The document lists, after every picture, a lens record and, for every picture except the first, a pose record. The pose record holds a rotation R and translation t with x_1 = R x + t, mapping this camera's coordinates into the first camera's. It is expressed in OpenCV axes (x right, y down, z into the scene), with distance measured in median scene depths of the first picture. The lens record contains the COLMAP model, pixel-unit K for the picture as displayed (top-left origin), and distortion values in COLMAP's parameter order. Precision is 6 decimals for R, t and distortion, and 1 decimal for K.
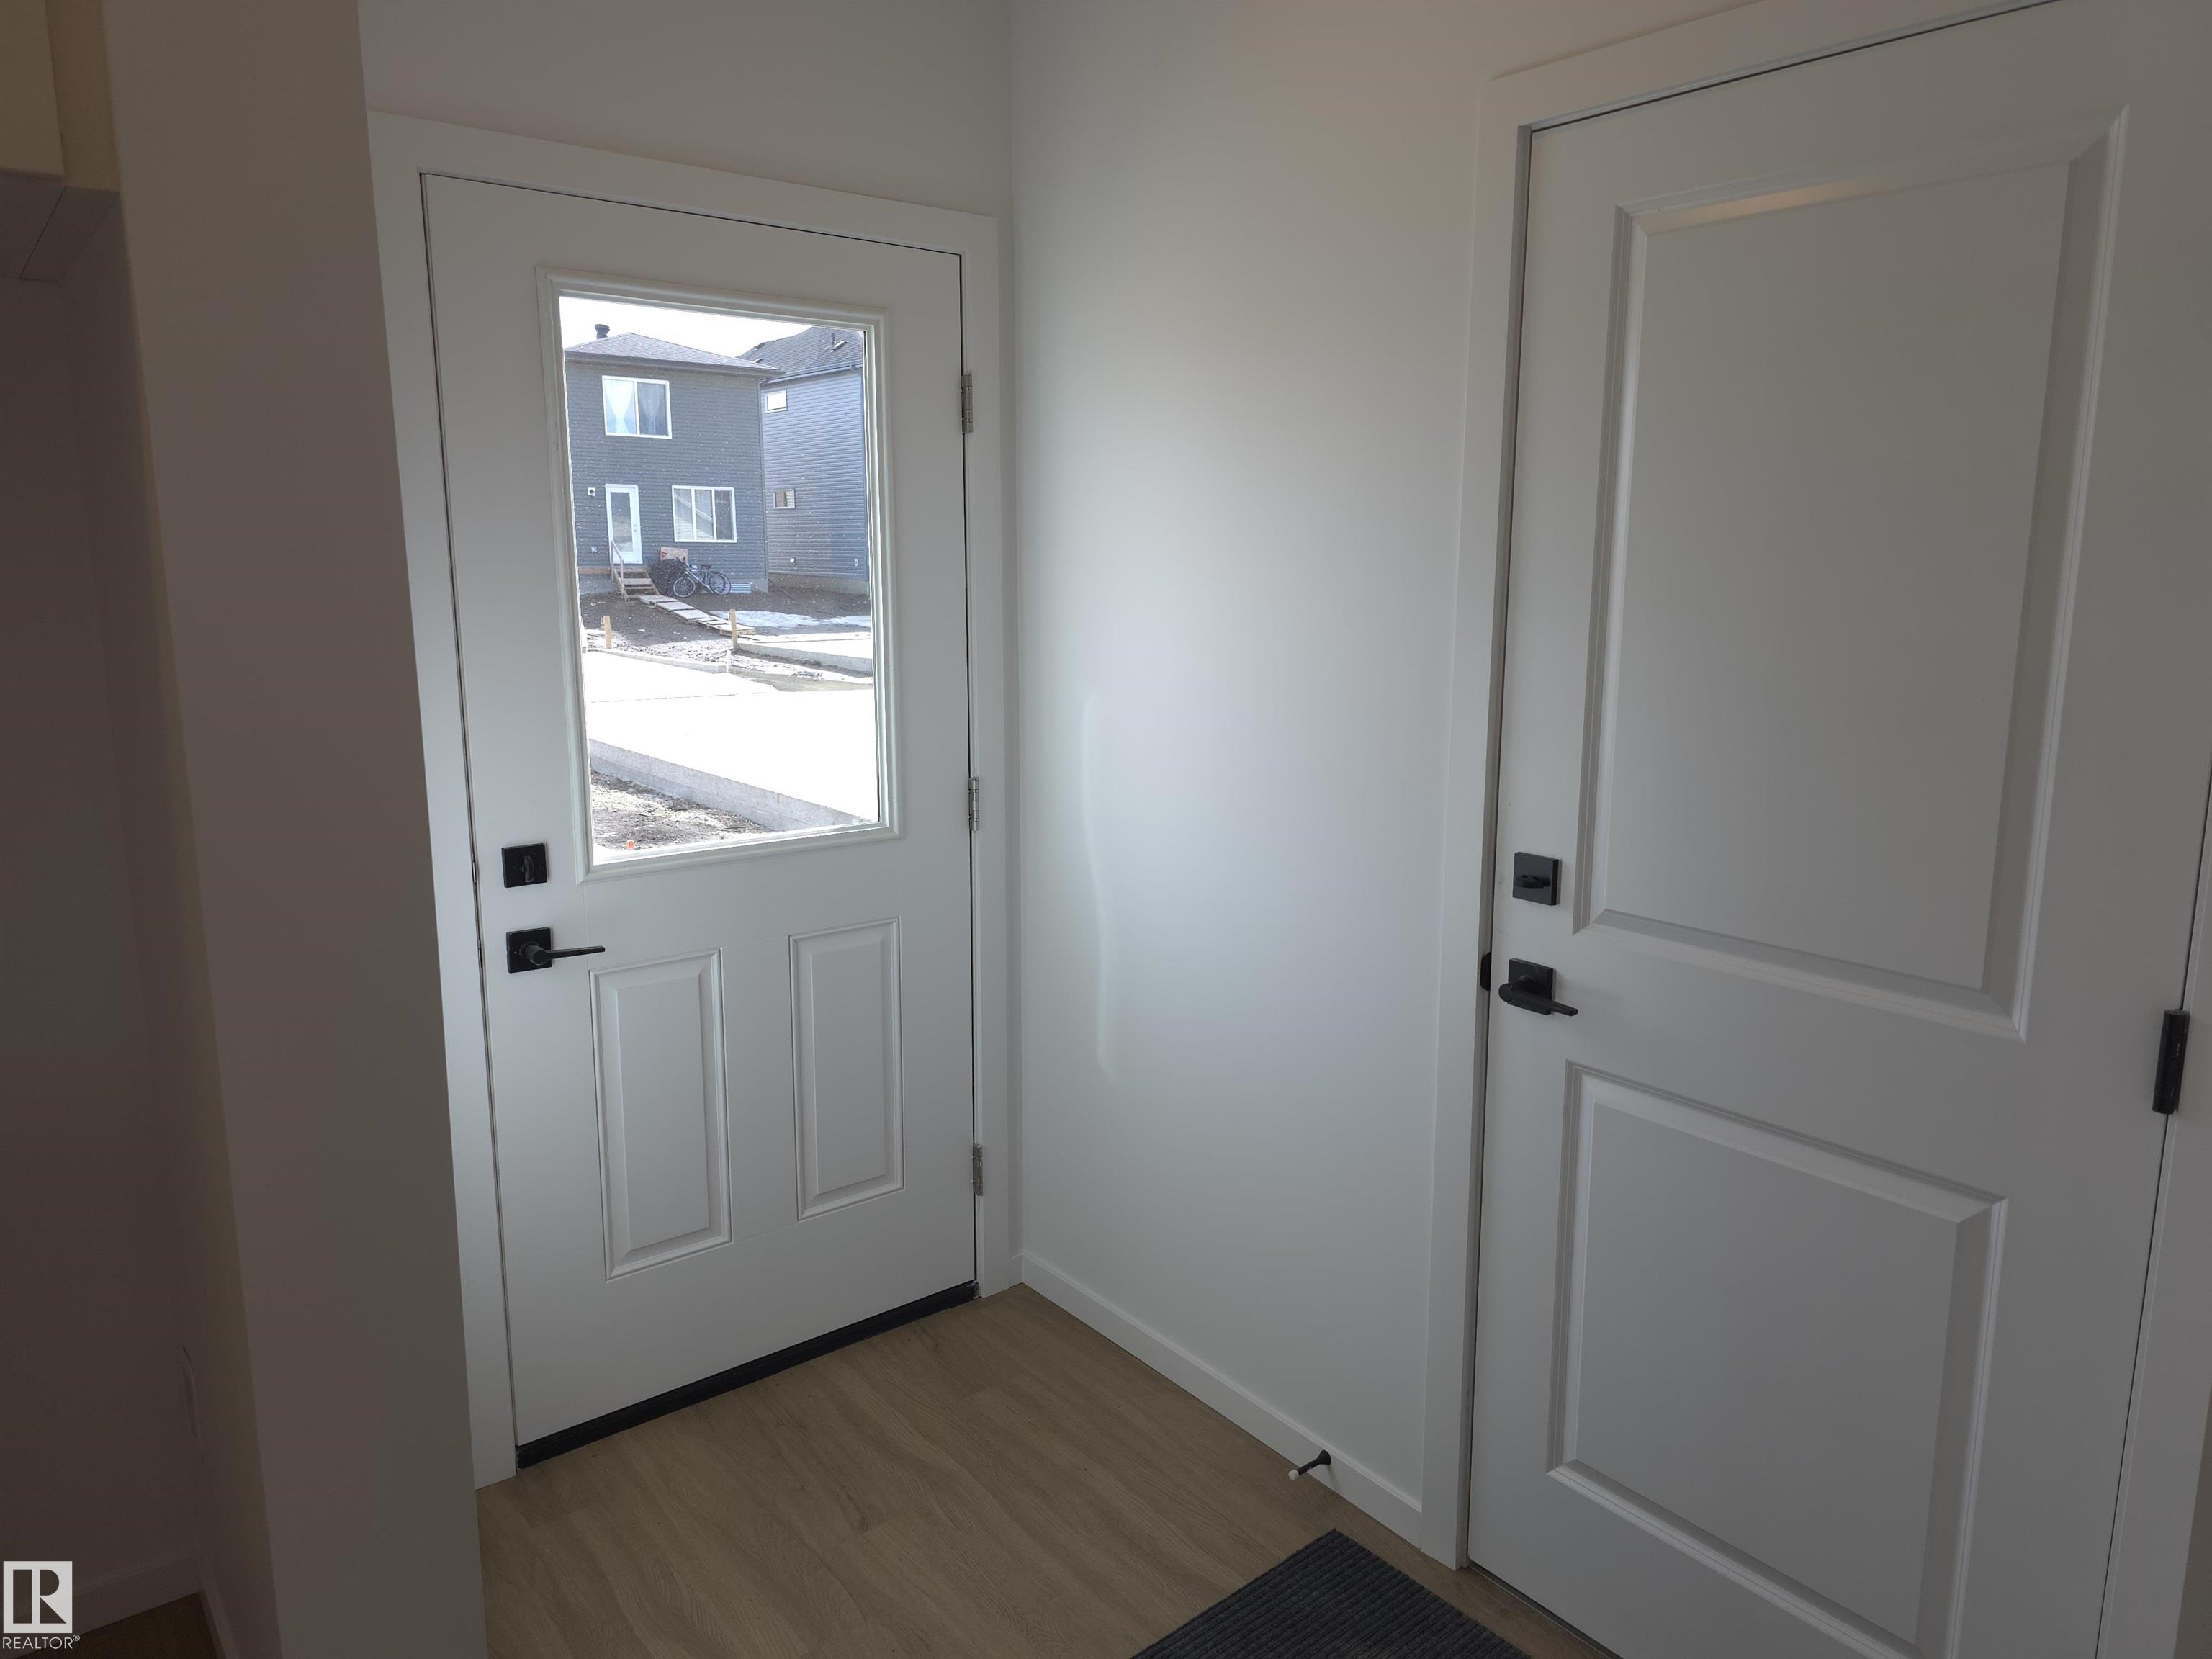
lens RADIAL K [[1485.9, 0, 1115.2], [0, 1485.9, 818.9], [0, 0, 1]] dist [-0.006669, -0.006233]
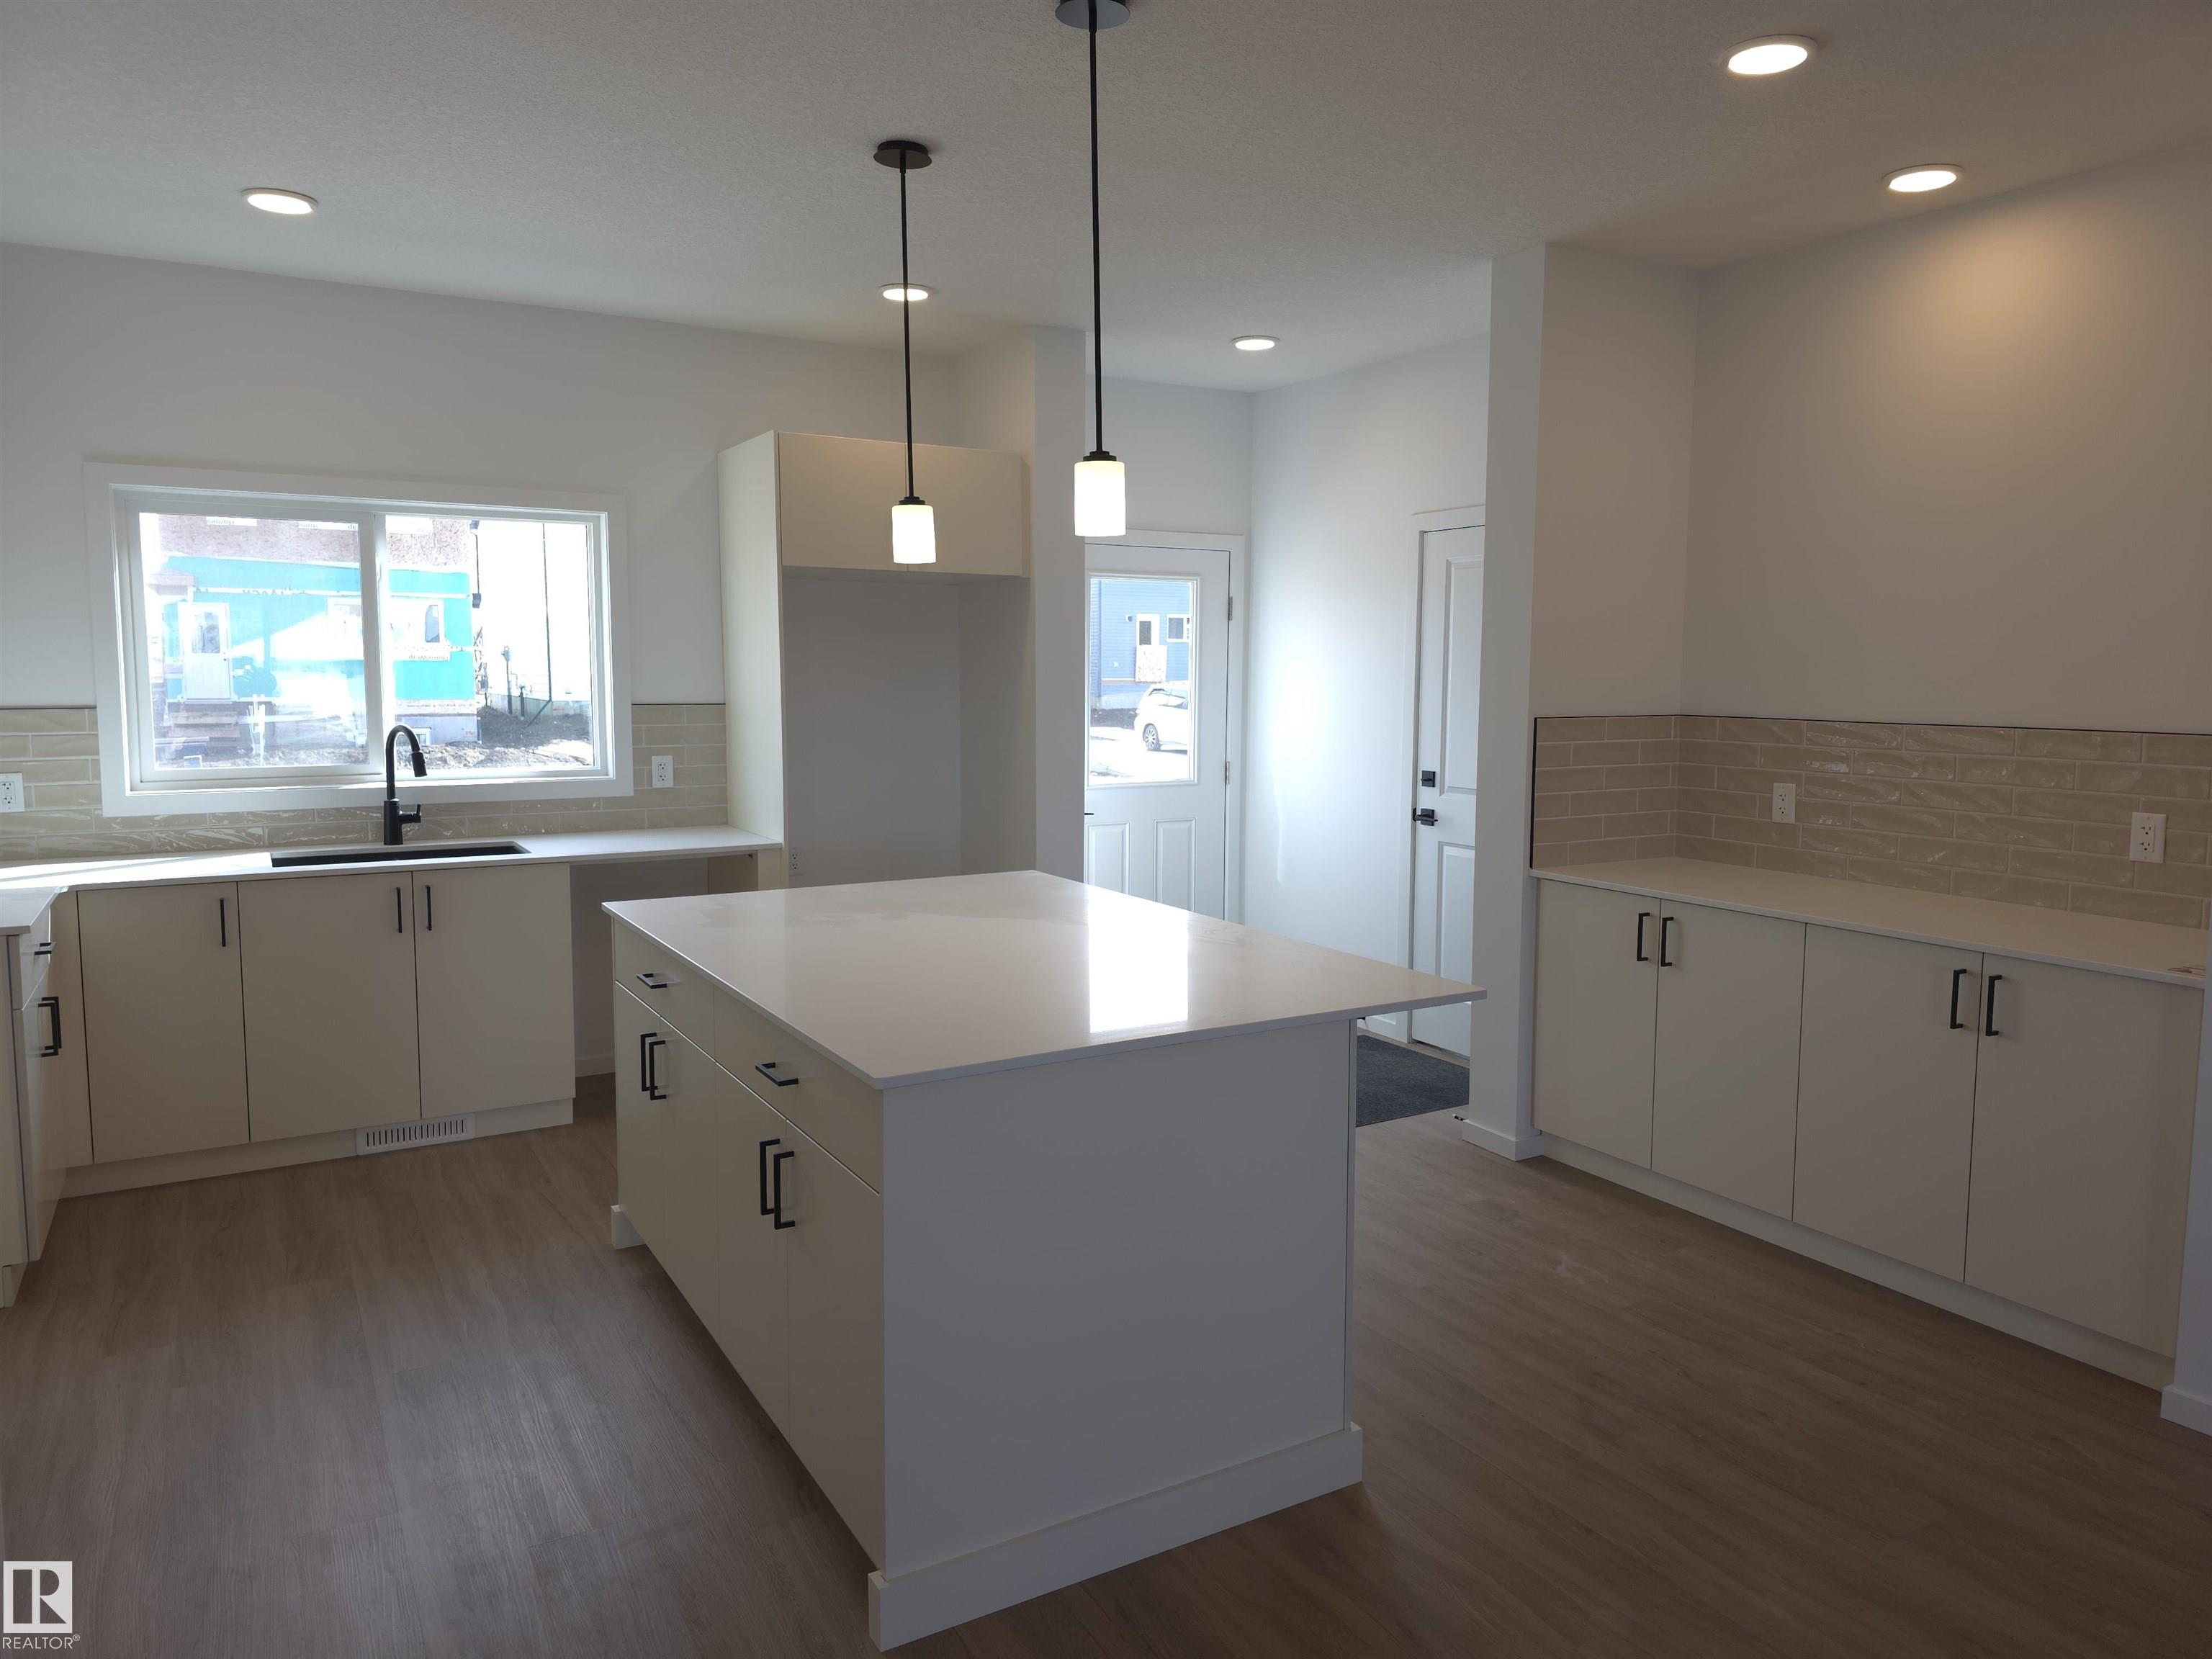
lens RADIAL K [[1485.9, 0, 1115.2], [0, 1485.9, 818.9], [0, 0, 1]] dist [-0.006669, -0.006233]
pose [[0.991615, 0.018579, -0.127882, 0.045555], [-0.028371, 0.996767, -0.075176, 0.348424], [0.126072, 0.078173, 0.988936, -1.921654]]
